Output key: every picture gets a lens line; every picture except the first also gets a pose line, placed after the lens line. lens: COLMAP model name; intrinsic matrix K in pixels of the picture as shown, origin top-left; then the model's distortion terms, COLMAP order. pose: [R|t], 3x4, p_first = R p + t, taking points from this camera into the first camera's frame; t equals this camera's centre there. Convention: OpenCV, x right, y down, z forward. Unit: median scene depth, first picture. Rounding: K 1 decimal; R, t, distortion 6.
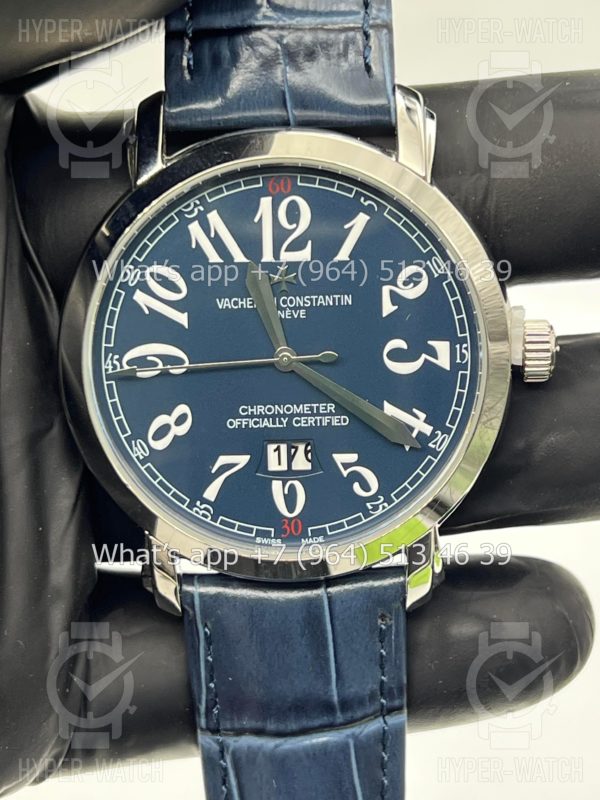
lens RADIAL K [[1811.5, 0, 300.0], [0, 1811.5, 400.0], [0, 0, 1]] dist [0.105372, 0.656012]
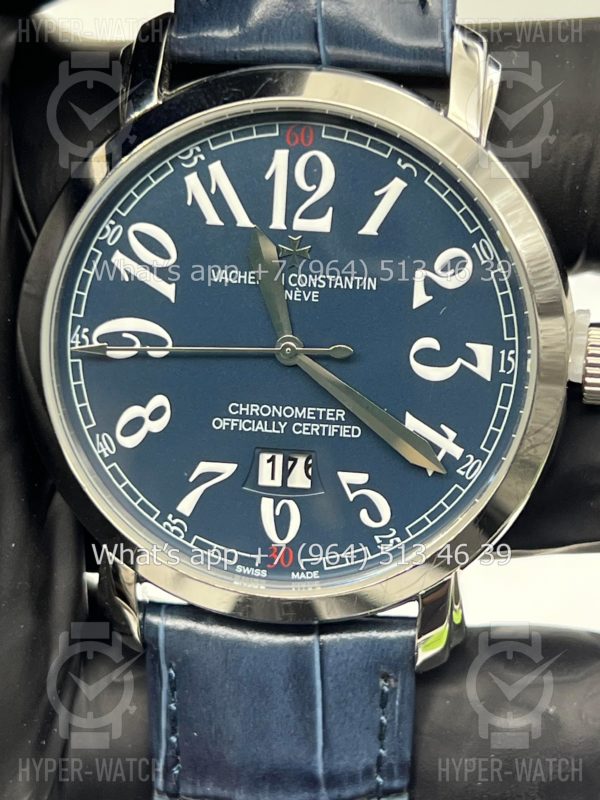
lens RADIAL K [[1811.5, 0, 300.0], [0, 1811.5, 400.0], [0, 0, 1]] dist [0.105372, 0.656012]
pose [[0.993853, 0.086385, -0.069232, 0.054727], [-0.087212, 0.996149, -0.008997, 0.006610], [0.068188, 0.014980, 0.997560, 0.187632]]
